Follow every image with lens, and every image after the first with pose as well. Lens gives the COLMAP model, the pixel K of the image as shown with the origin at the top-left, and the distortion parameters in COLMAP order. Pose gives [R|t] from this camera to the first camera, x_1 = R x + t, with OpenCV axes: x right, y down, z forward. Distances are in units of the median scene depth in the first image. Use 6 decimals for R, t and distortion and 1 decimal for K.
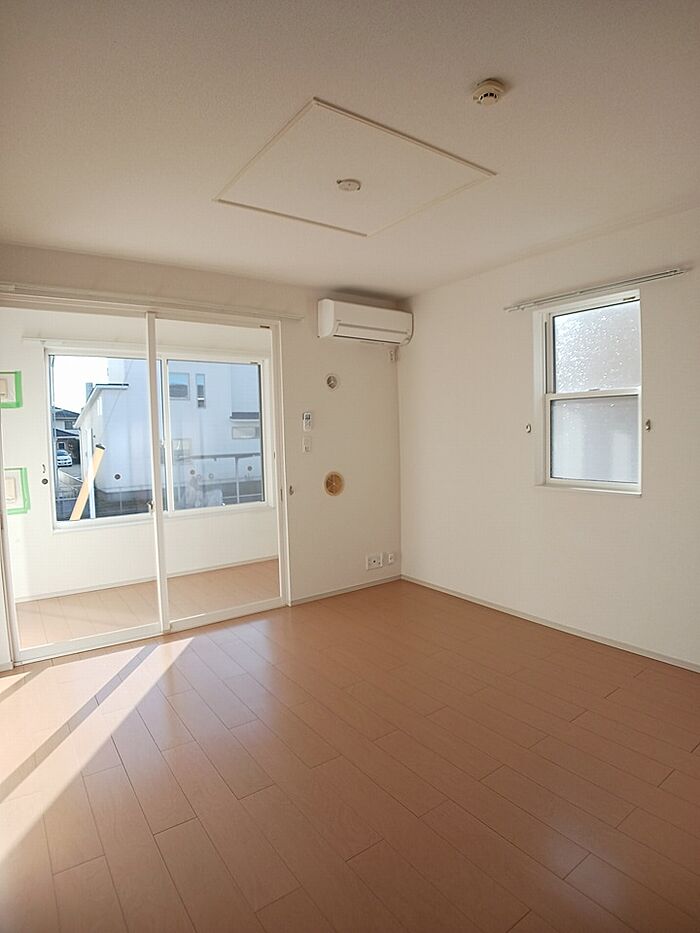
lens RADIAL K [[510.8, 0, 350.0], [0, 510.8, 466.5], [0, 0, 1]] dist [-0.100775, -0.000334]
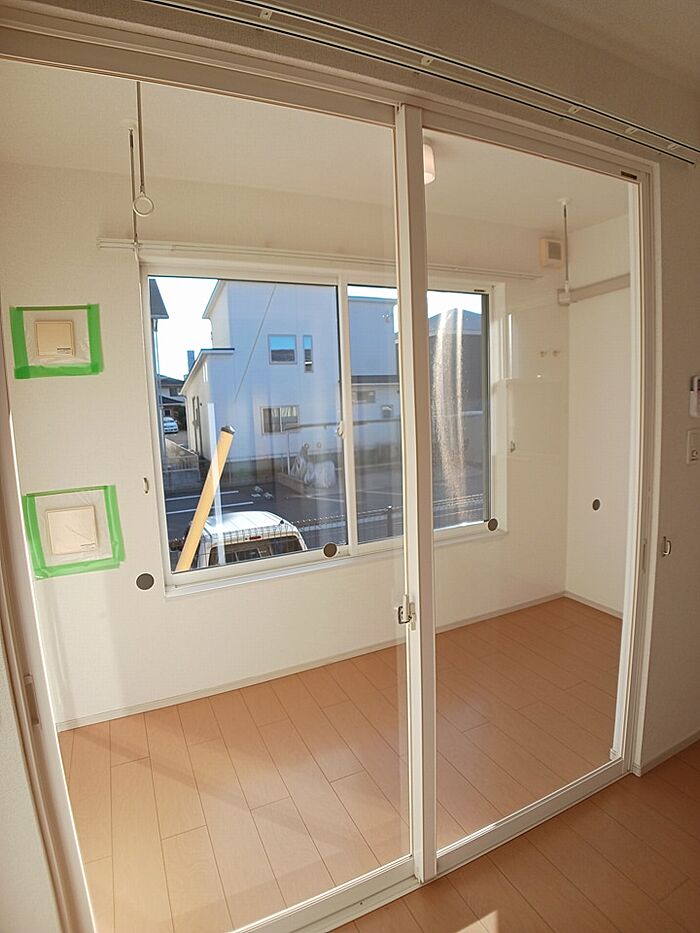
lens RADIAL K [[511.2, 0, 350.0], [0, 511.2, 466.5], [0, 0, 1]] dist [-0.072053, 0.000027]
pose [[0.983072, 0.009185, -0.182991, -0.061827], [0.003886, 0.997473, 0.070941, -0.011441], [0.183180, -0.070451, 0.980552, 0.101684]]
